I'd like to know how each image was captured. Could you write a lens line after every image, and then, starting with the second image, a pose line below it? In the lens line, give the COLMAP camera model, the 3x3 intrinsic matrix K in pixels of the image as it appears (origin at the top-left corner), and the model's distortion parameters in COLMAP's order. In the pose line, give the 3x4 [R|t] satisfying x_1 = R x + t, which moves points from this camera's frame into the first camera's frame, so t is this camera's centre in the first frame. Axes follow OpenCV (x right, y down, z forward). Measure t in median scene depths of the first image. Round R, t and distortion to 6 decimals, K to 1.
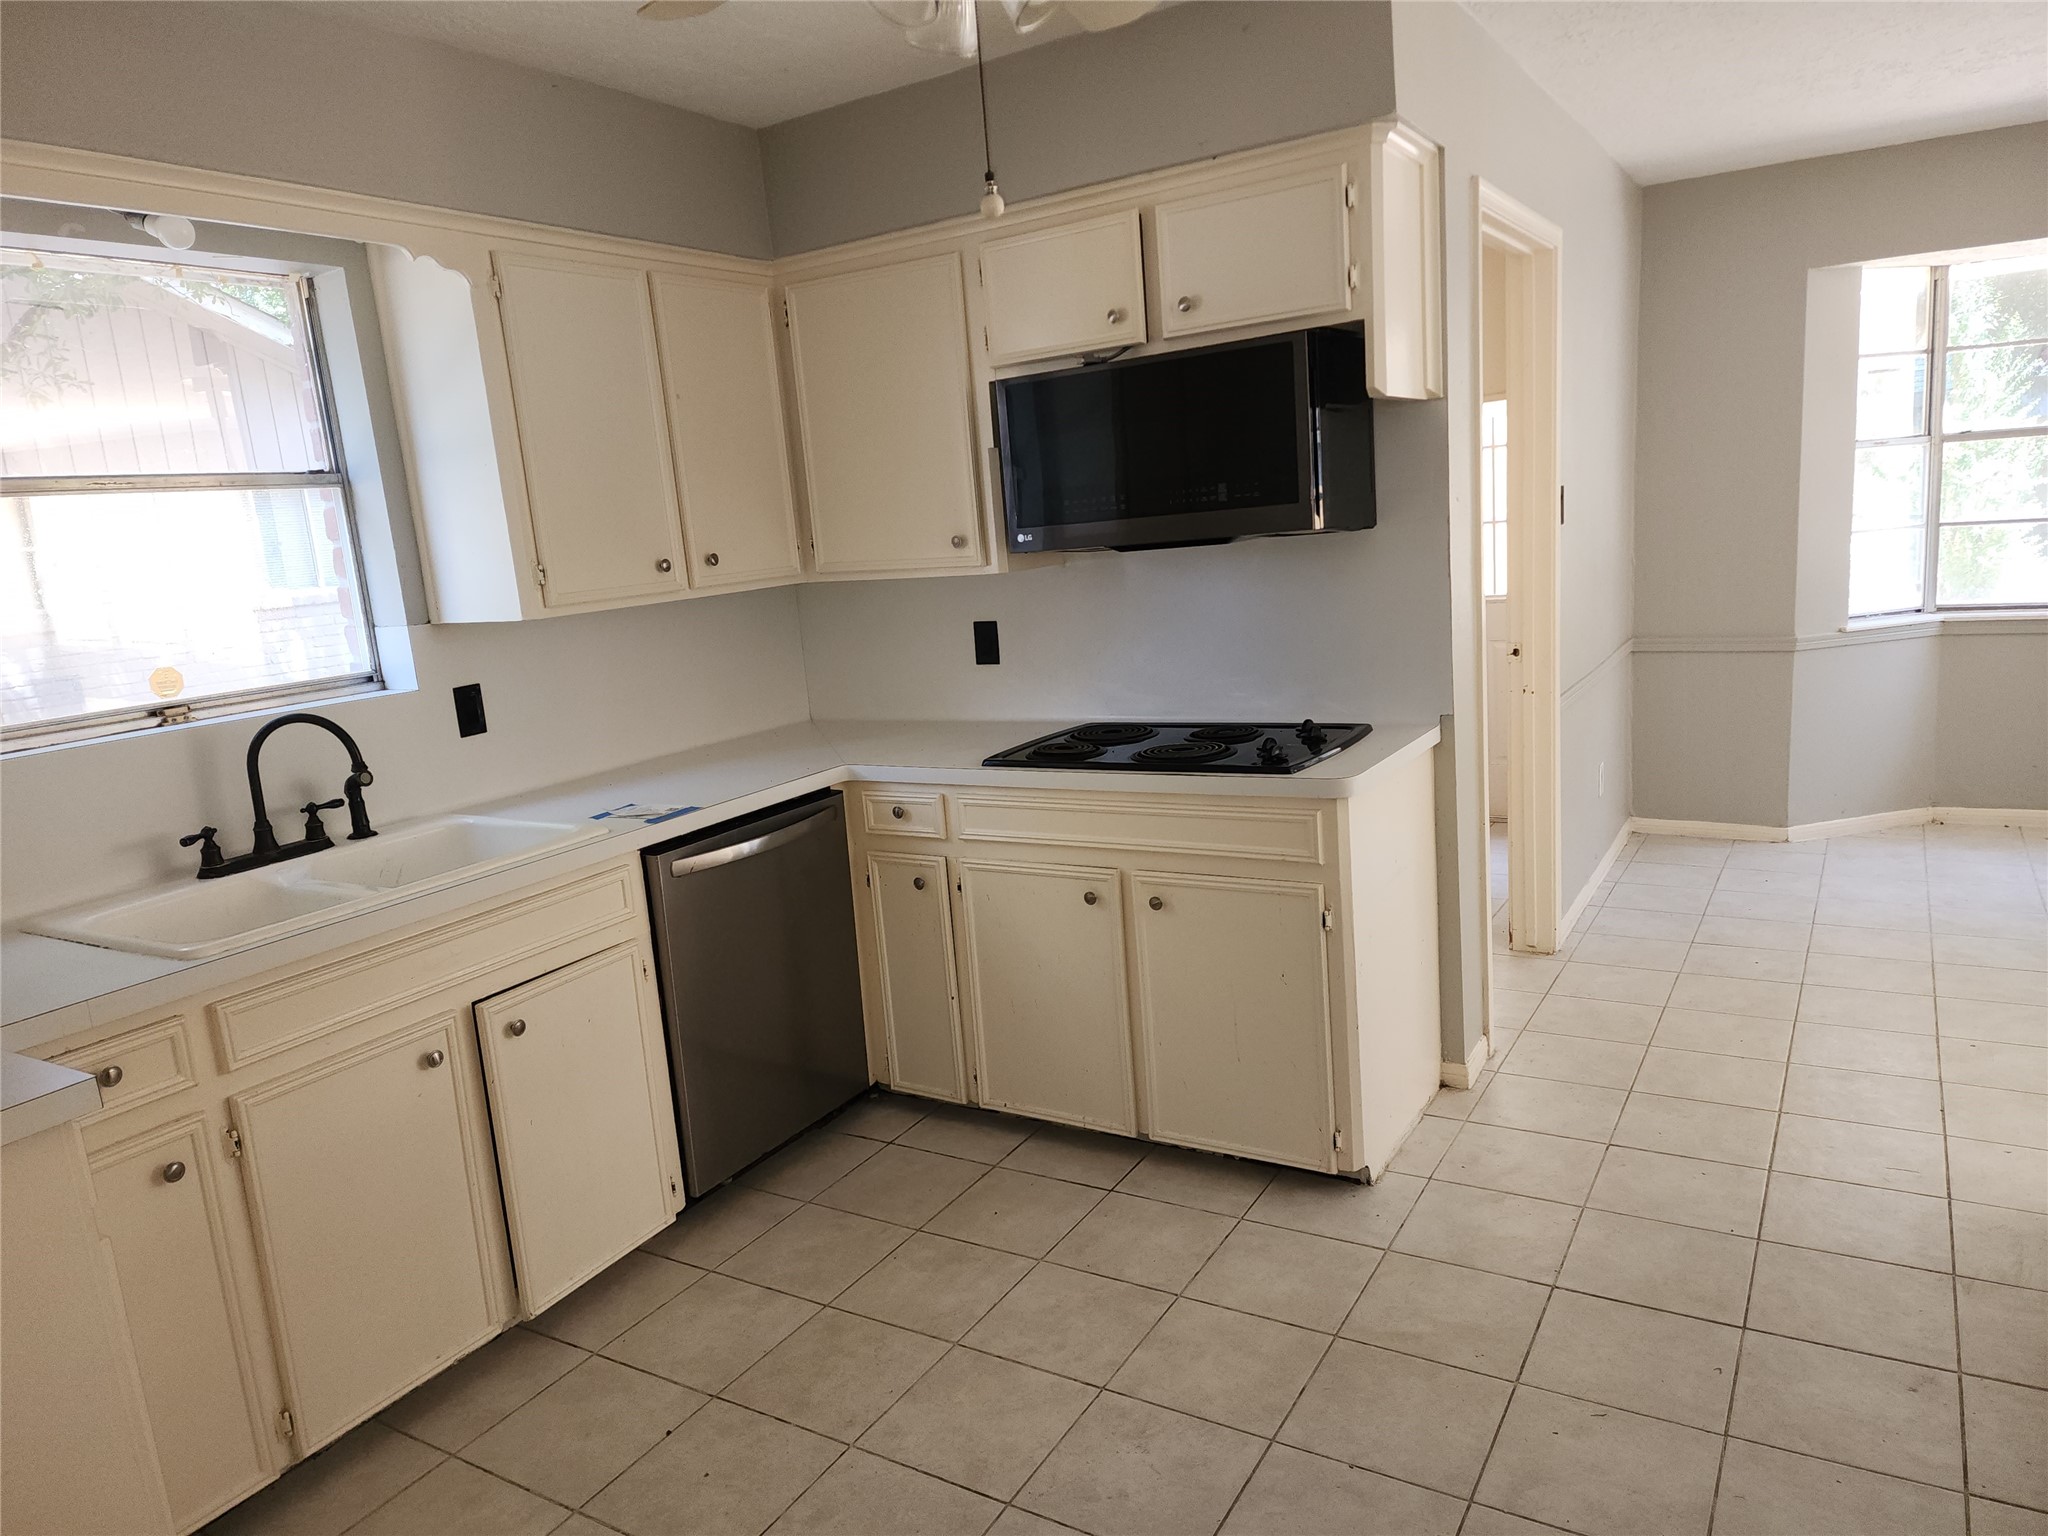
lens RADIAL K [[1363.2, 0, 1025.9], [0, 1363.2, 768.5], [0, 0, 1]] dist [0.042865, -0.003244]
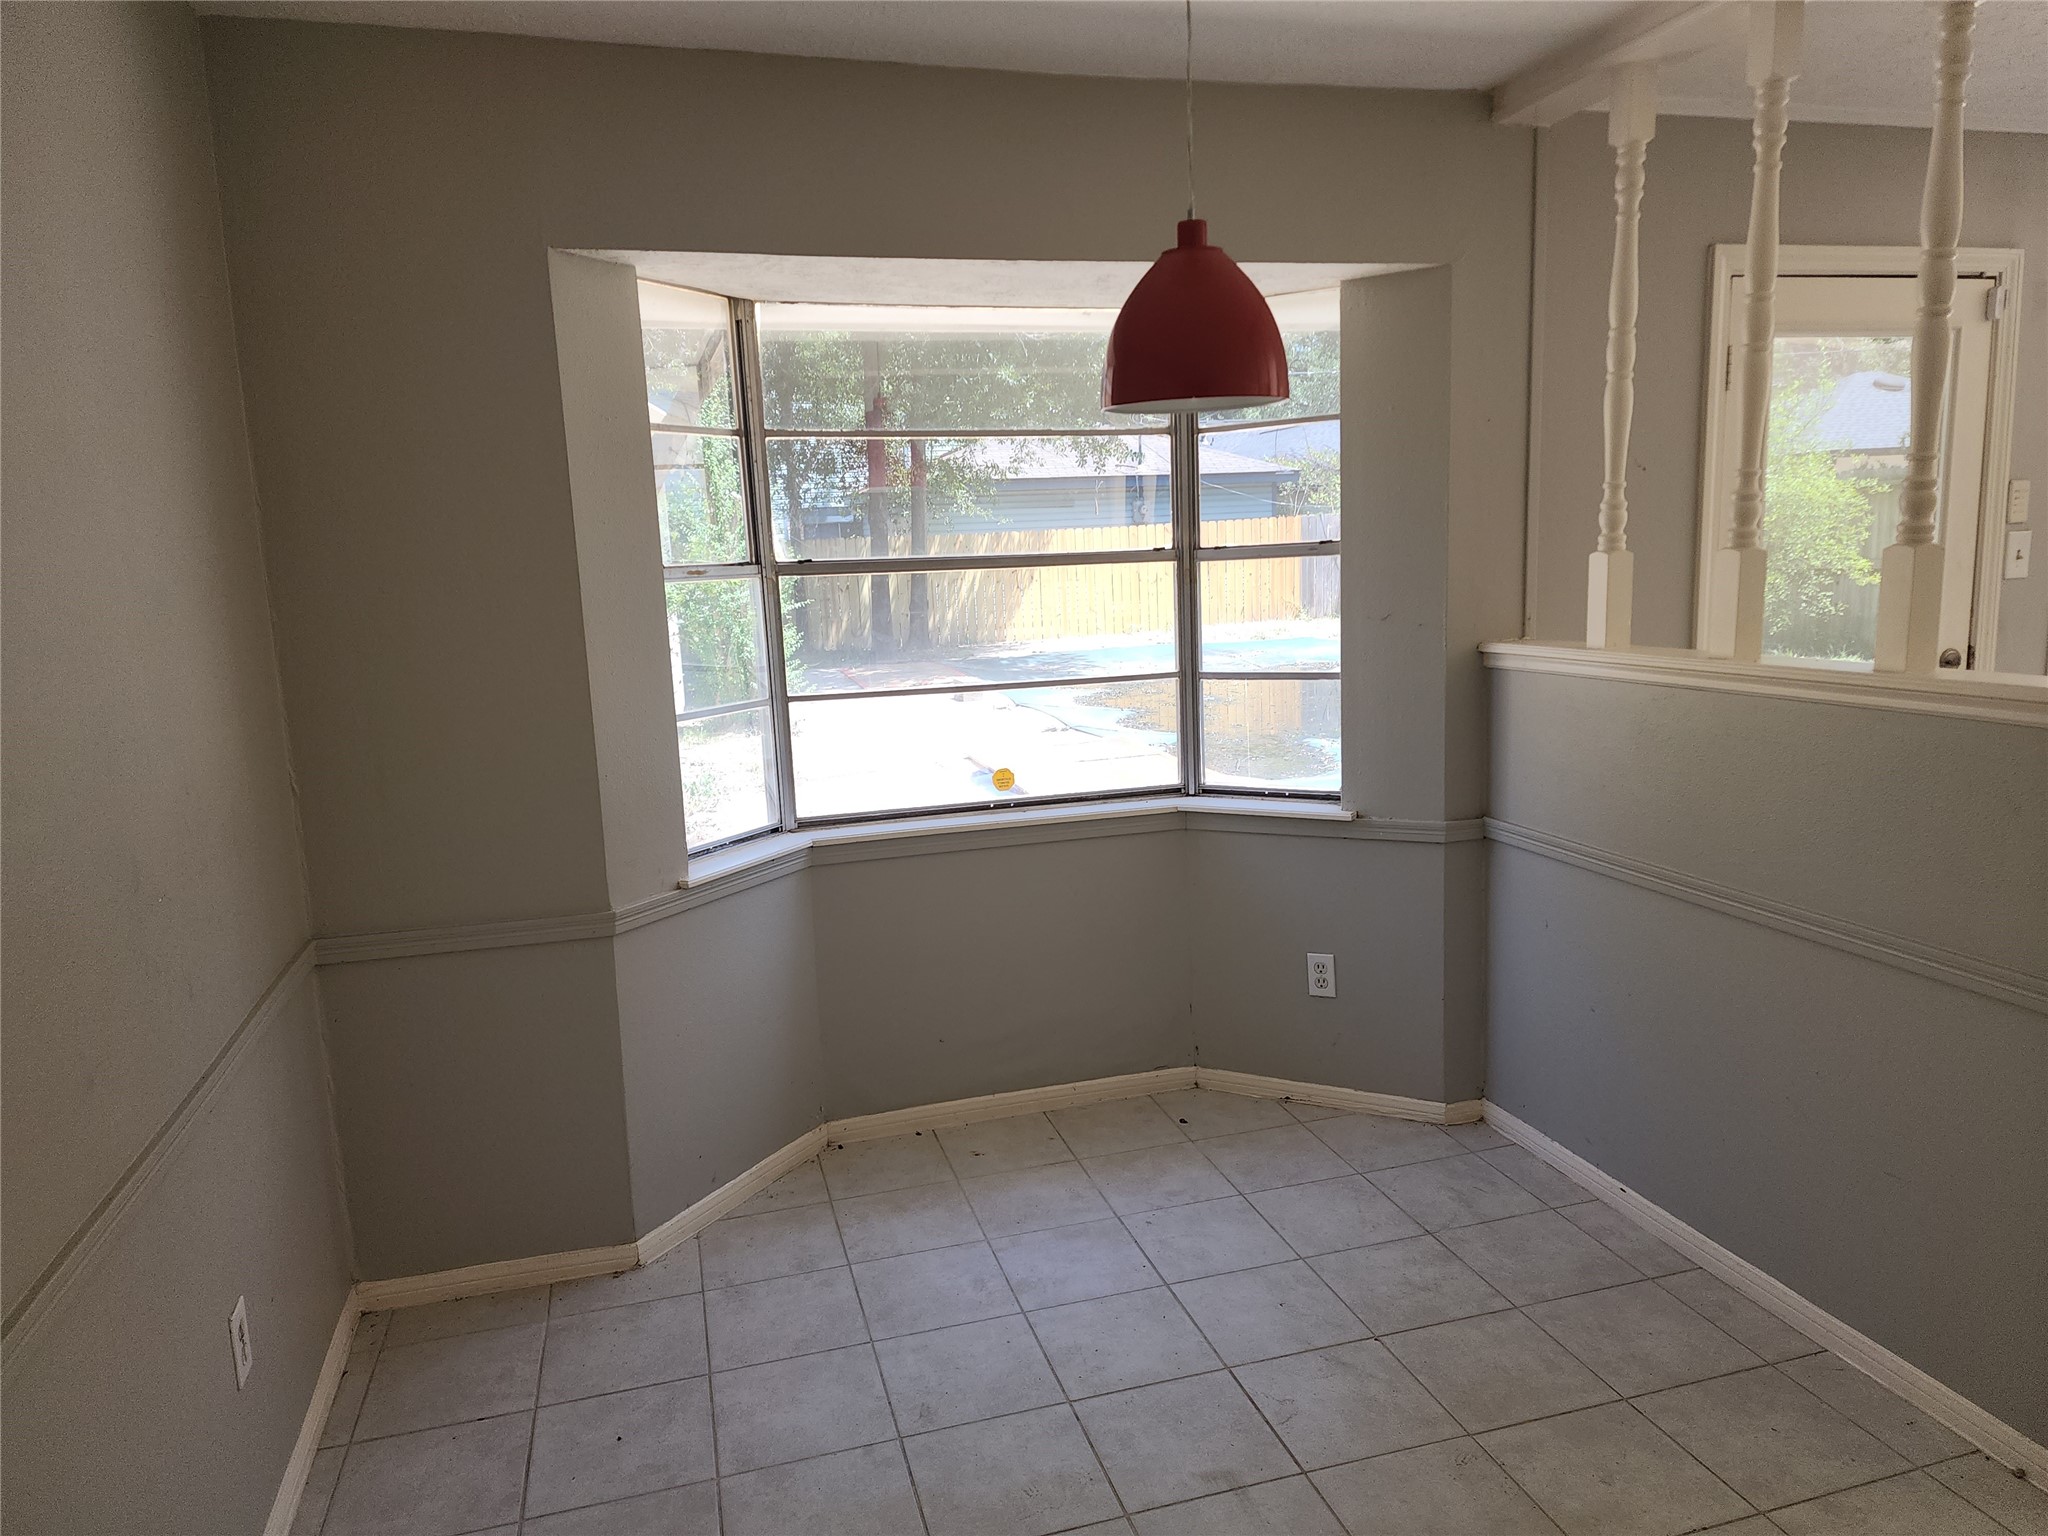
lens RADIAL K [[1363.2, 0, 1025.4], [0, 1363.2, 770.2], [0, 0, 1]] dist [0.042865, -0.003244]
pose [[0.684086, -0.074149, 0.725623, 0.273251], [0.122313, 0.992394, -0.013902, -0.122823], [-0.719073, 0.098263, 0.687952, 0.492907]]
